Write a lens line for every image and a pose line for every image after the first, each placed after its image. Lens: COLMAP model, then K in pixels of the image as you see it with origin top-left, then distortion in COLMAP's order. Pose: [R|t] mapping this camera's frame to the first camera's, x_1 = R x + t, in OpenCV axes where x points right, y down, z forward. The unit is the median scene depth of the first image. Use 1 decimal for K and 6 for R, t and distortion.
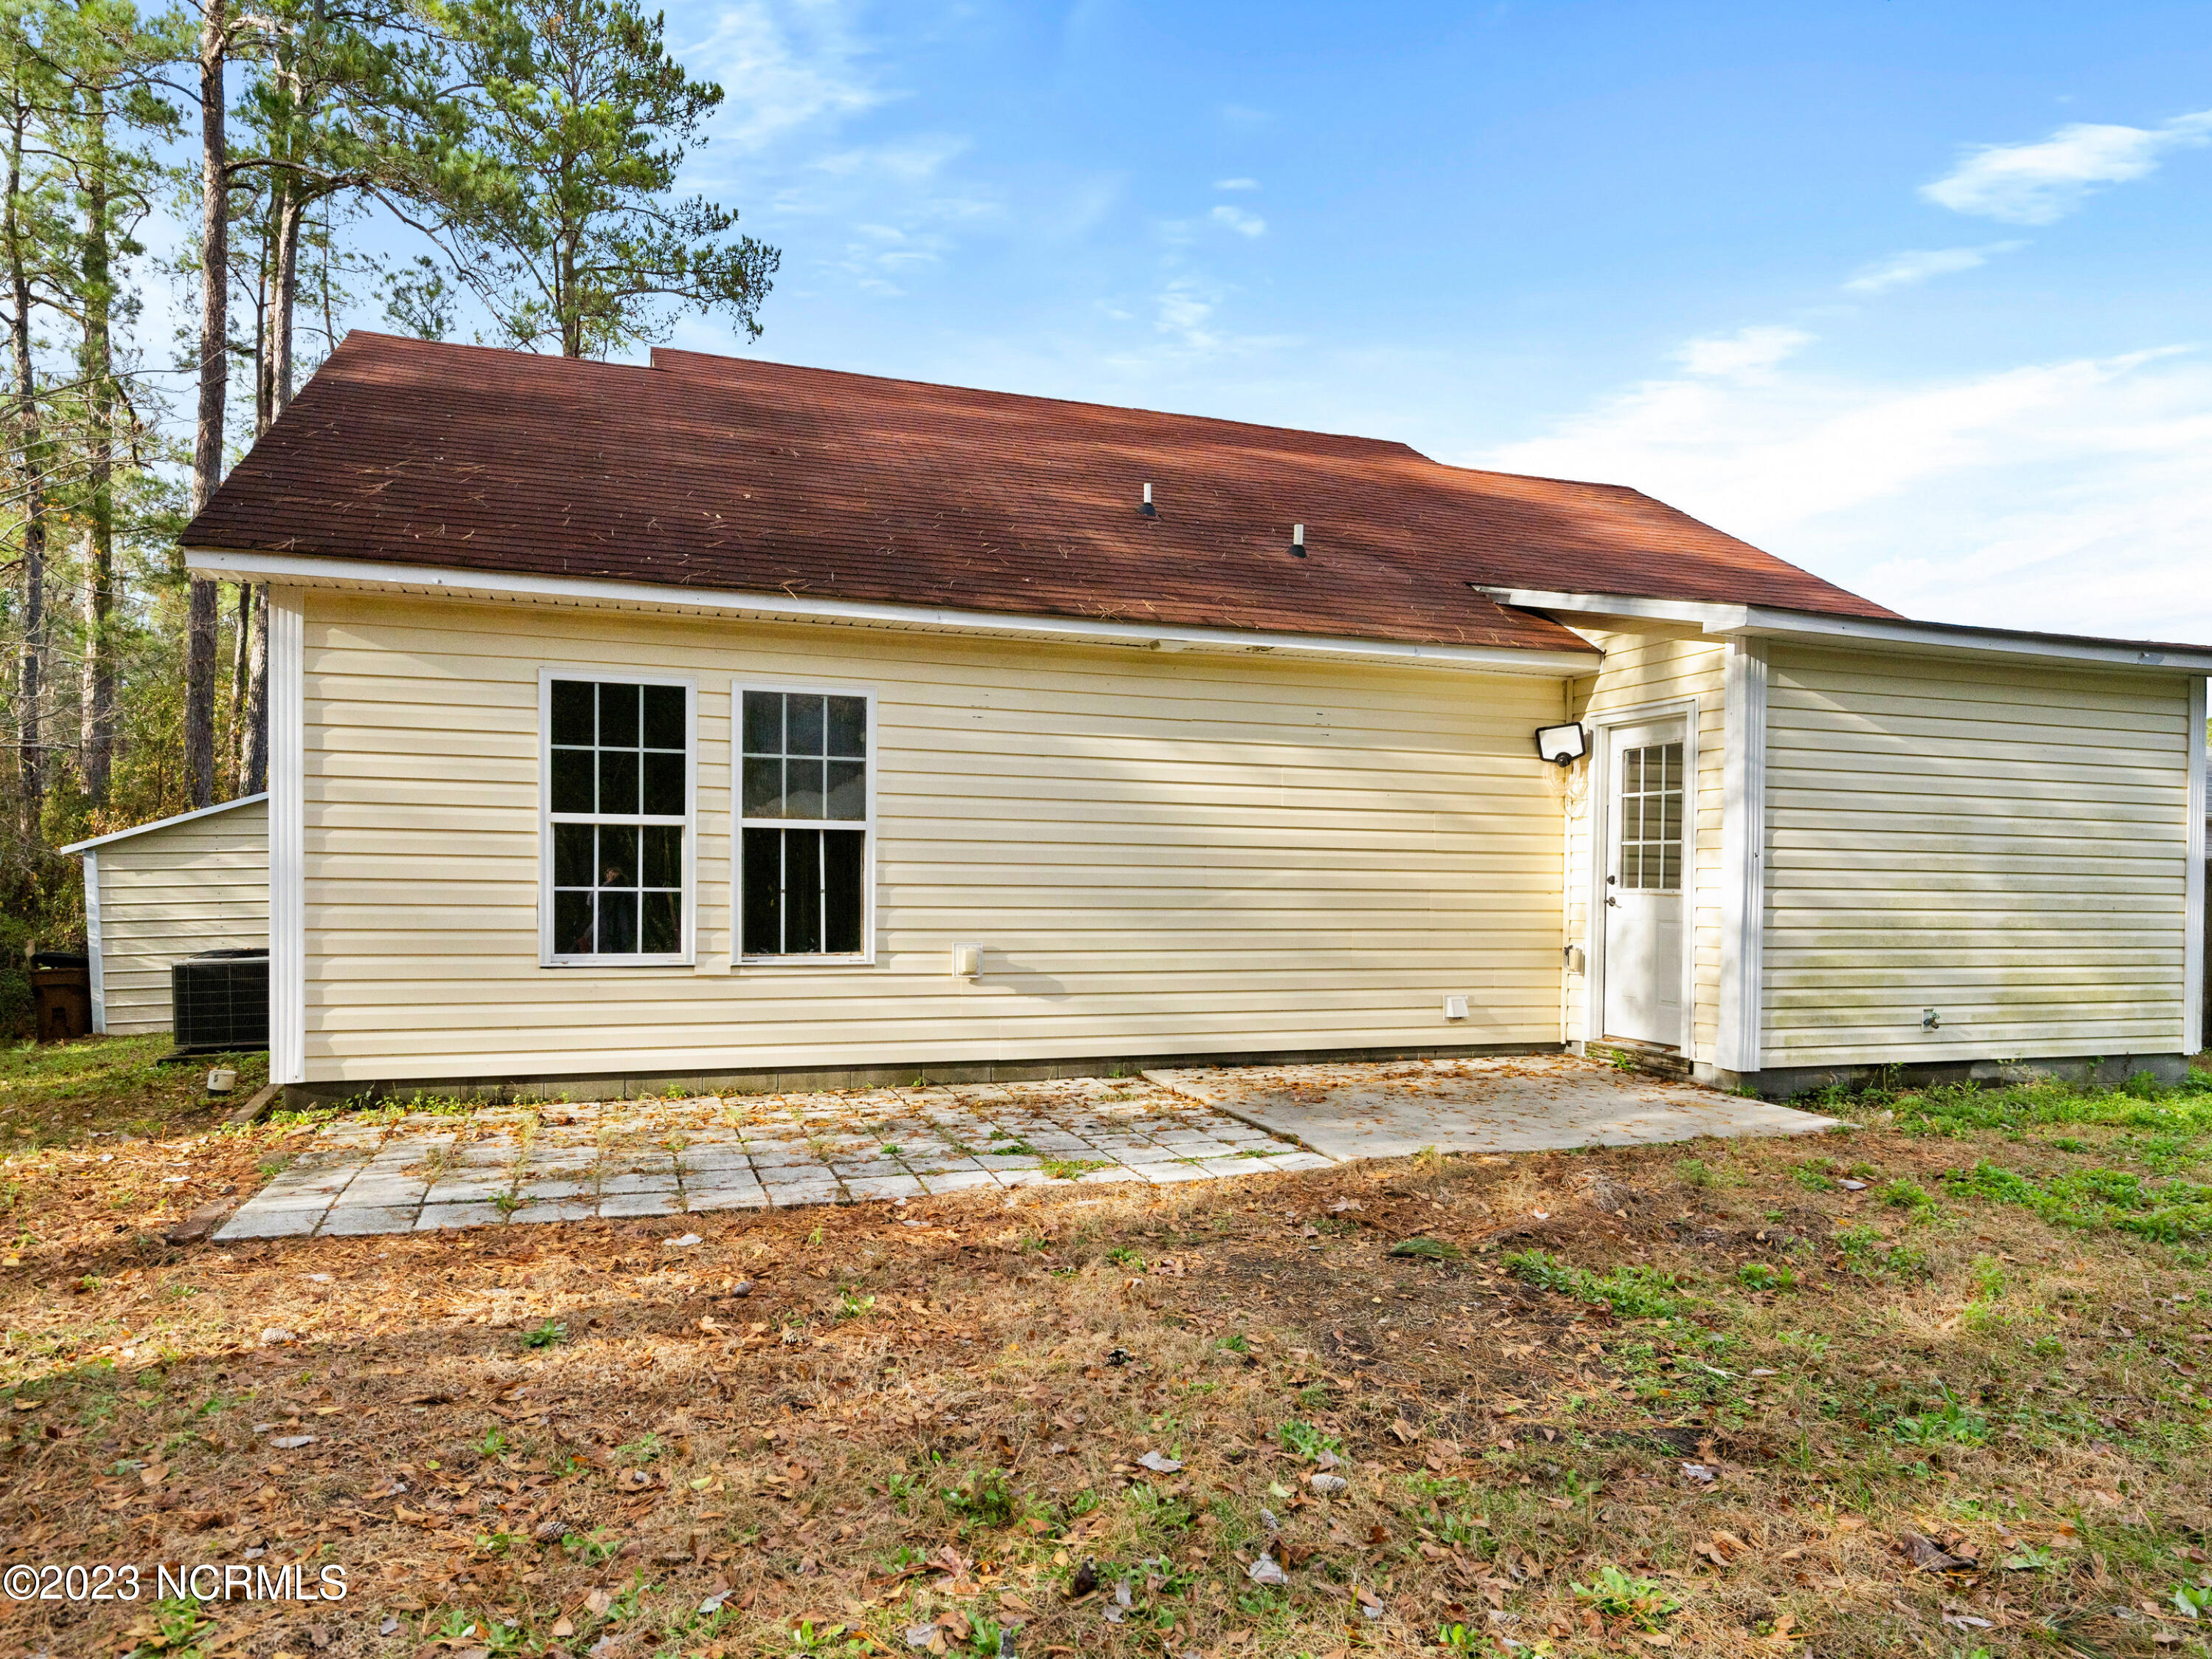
lens RADIAL K [[1273.1, 0, 1145.1], [0, 1273.1, 906.5], [0, 0, 1]] dist [0.002378, 0.000529]
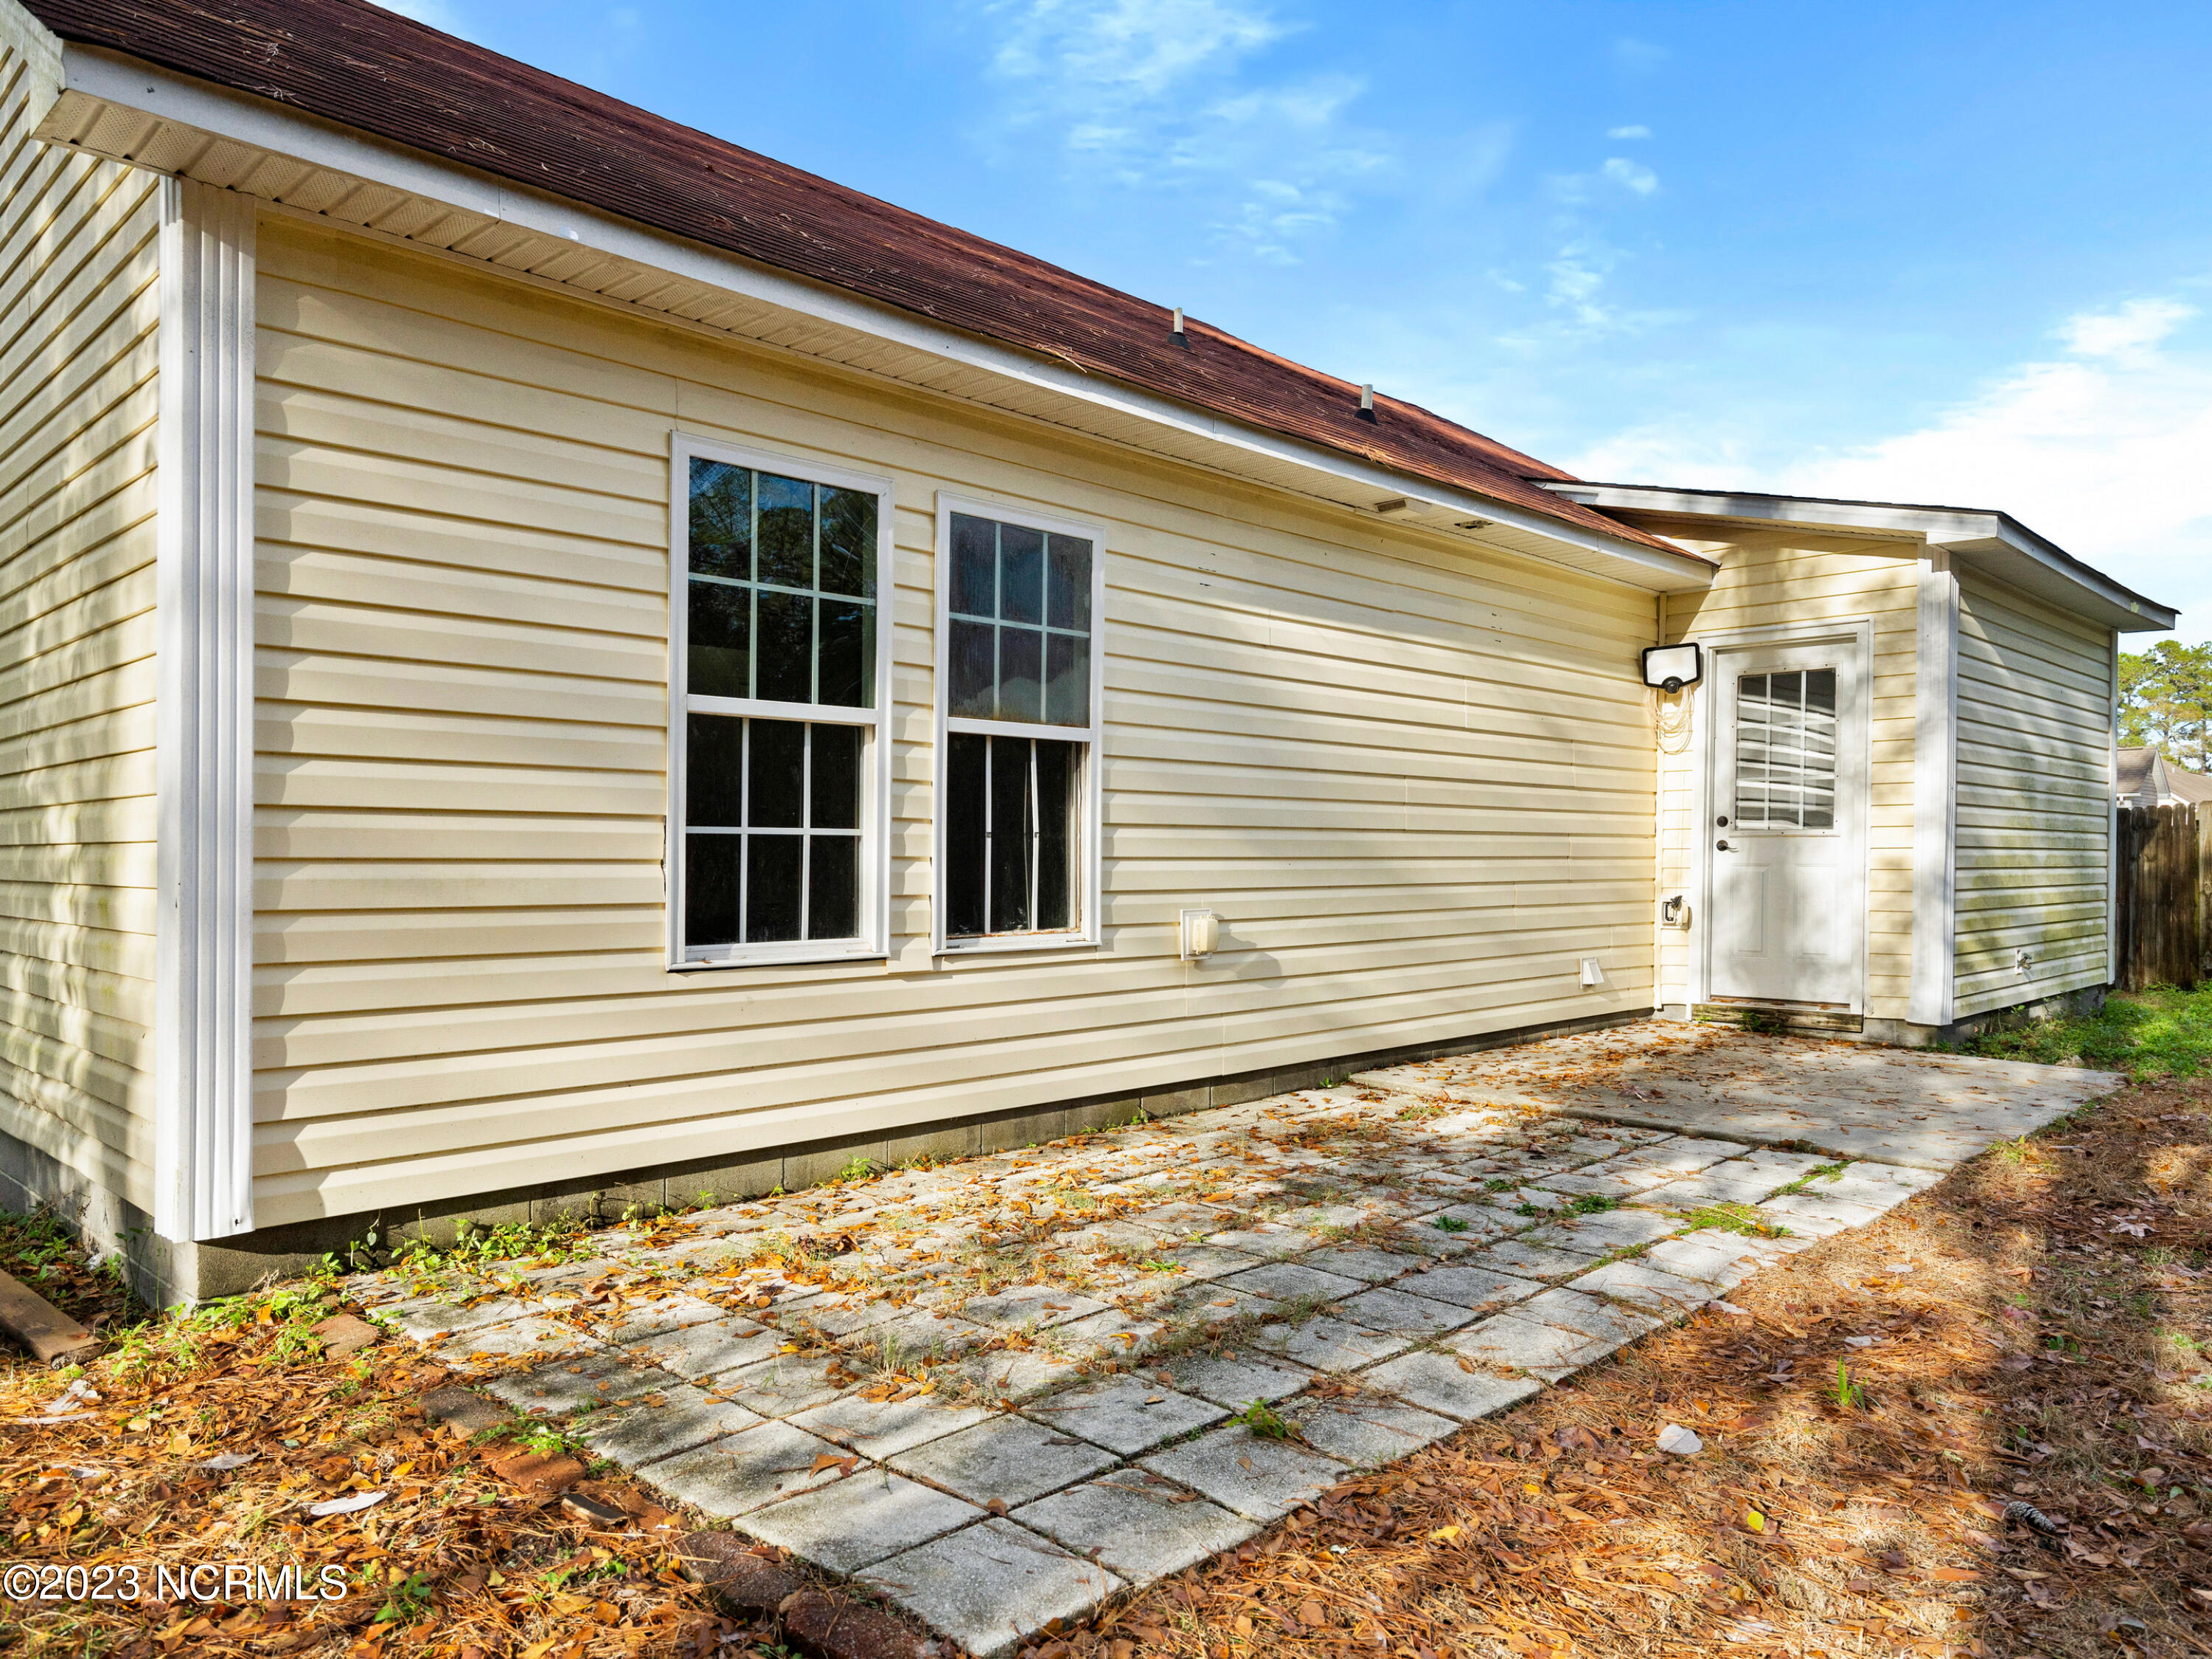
lens RADIAL K [[1417.4, 0, 1163.8], [0, 1417.4, 857.1], [0, 0, 1]] dist [0.013755, 0.000726]
pose [[0.903817, -0.011240, 0.427772, -0.504392], [0.014849, 0.999877, -0.005103, 0.004097], [-0.427662, 0.010964, 0.903872, 0.321869]]
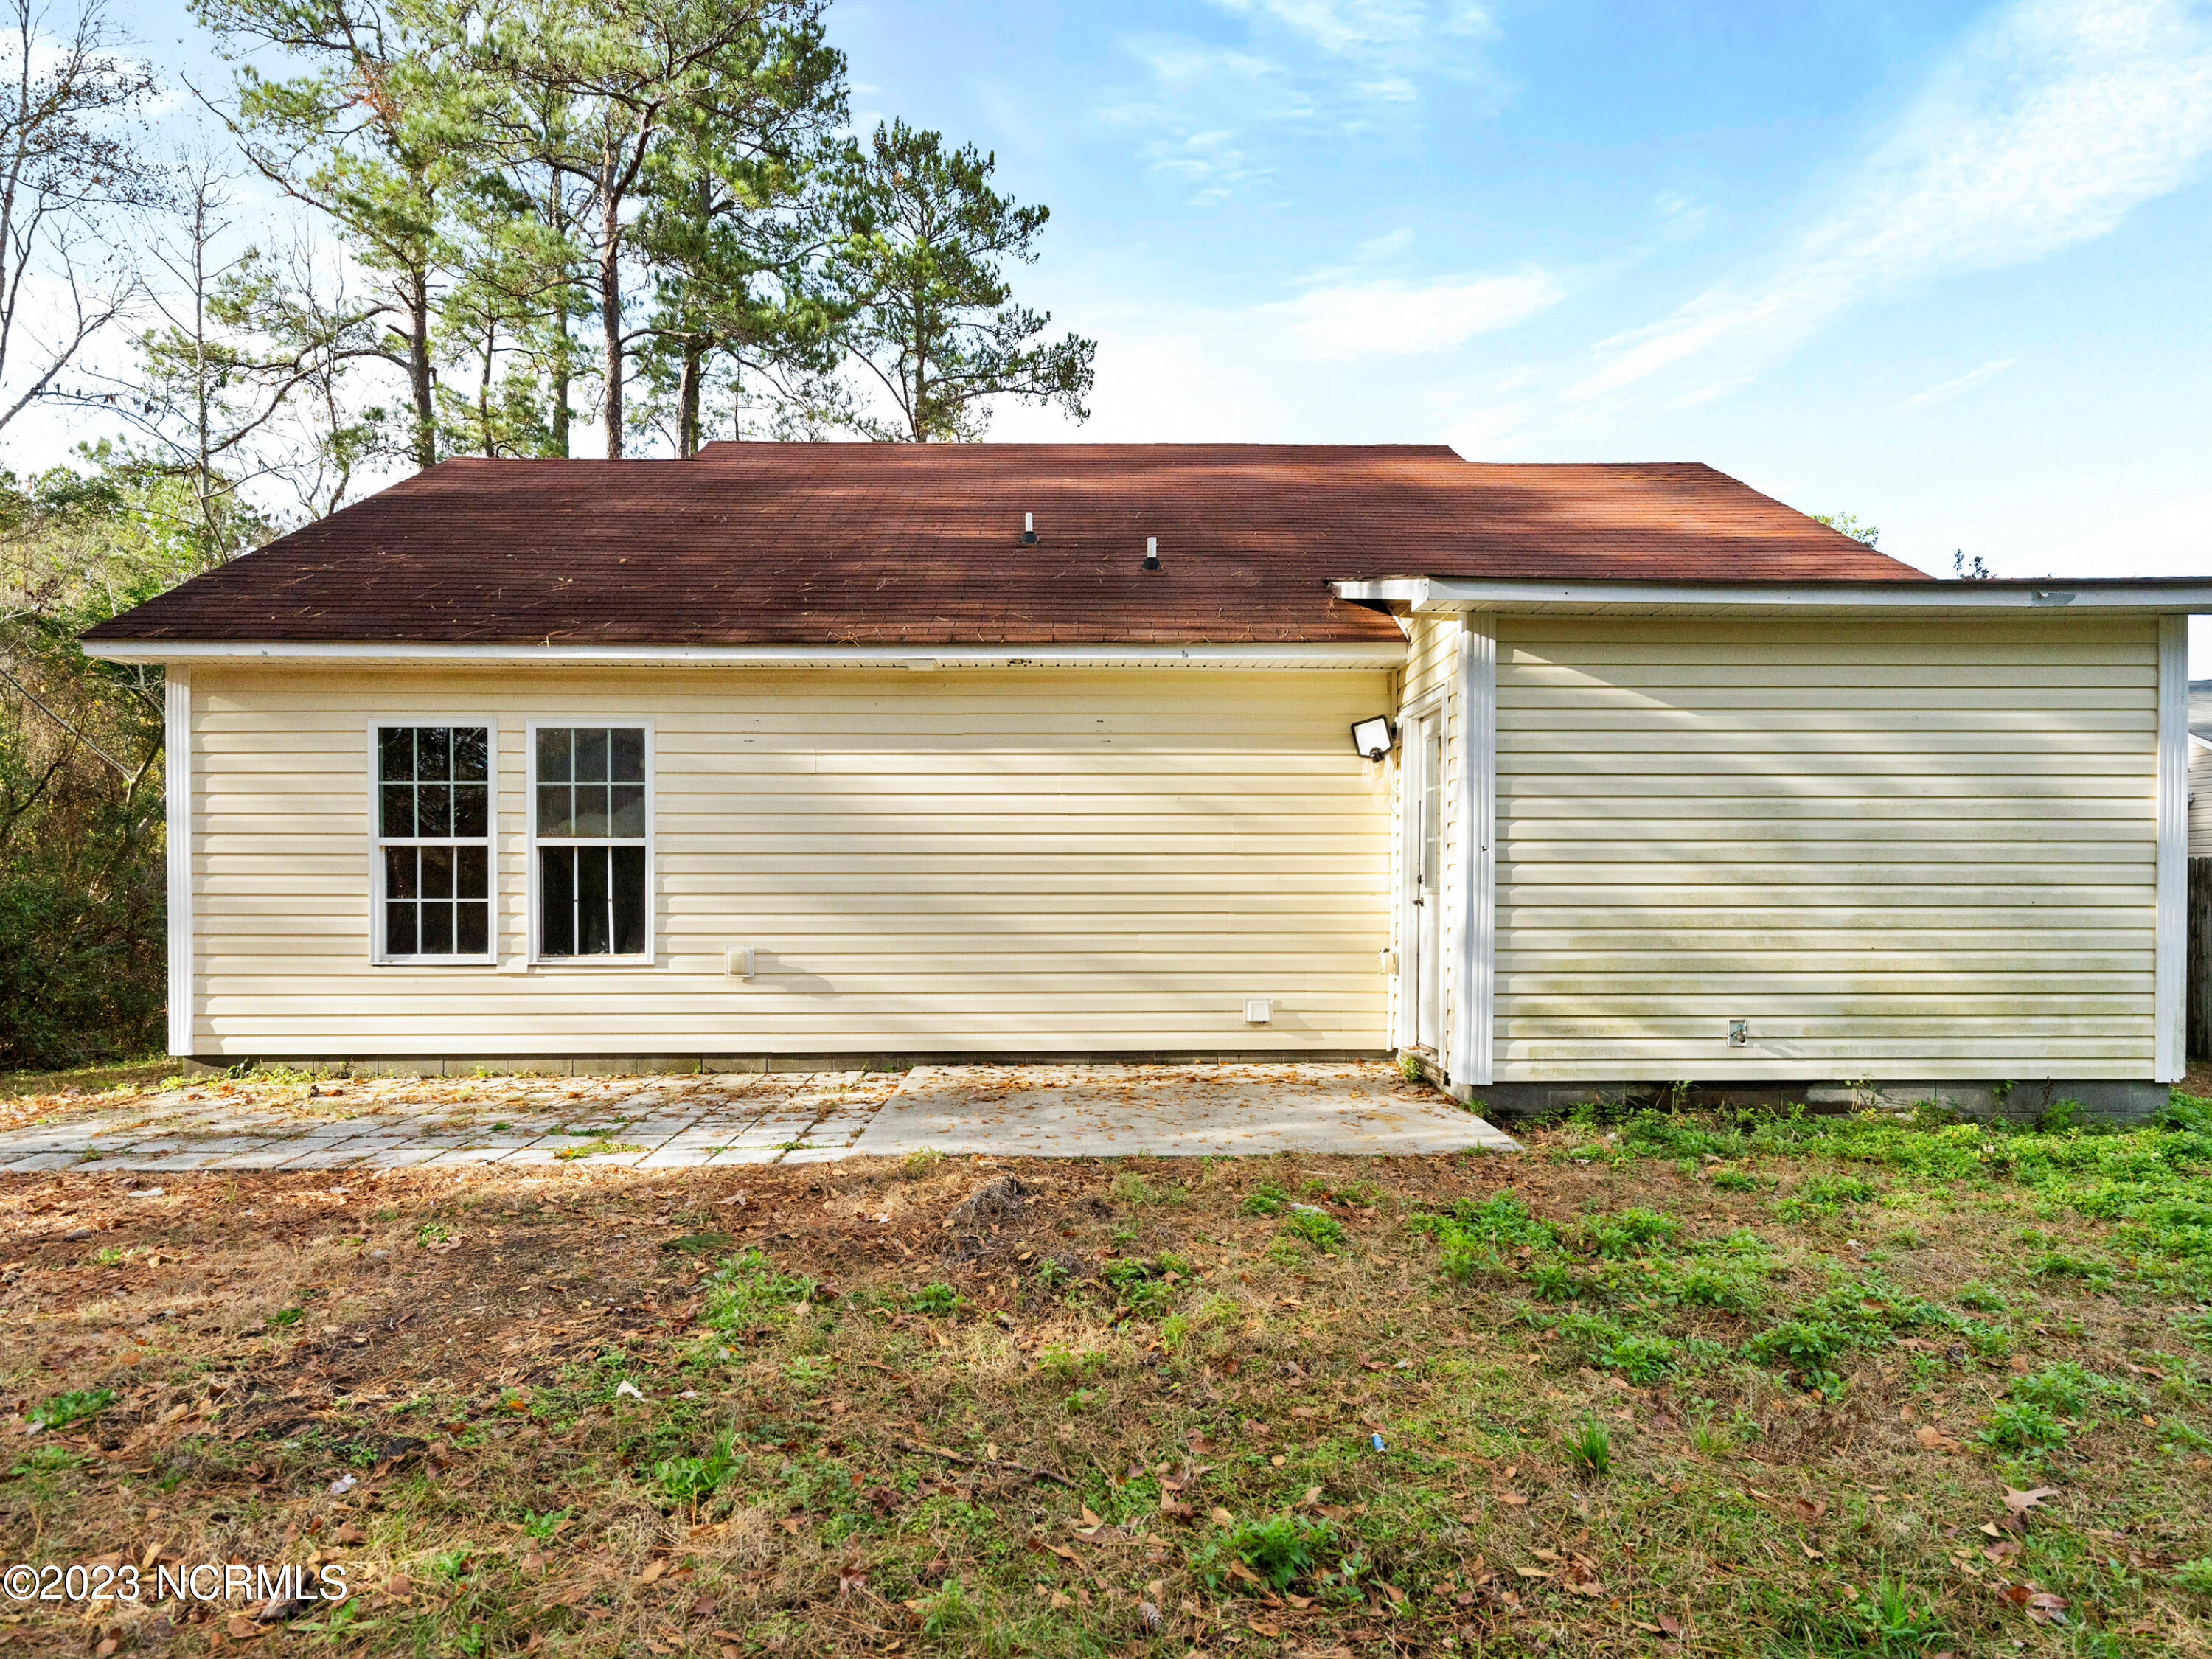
lens RADIAL K [[1178.0, 0, 1157.7], [0, 1178.0, 906.4], [0, 0, 1]] dist [0.002370, 0.001093]
pose [[0.959697, -0.011024, -0.280821, 0.514102], [0.007969, 0.999896, -0.012017, 0.010218], [0.280924, 0.009295, 0.959685, 0.125658]]
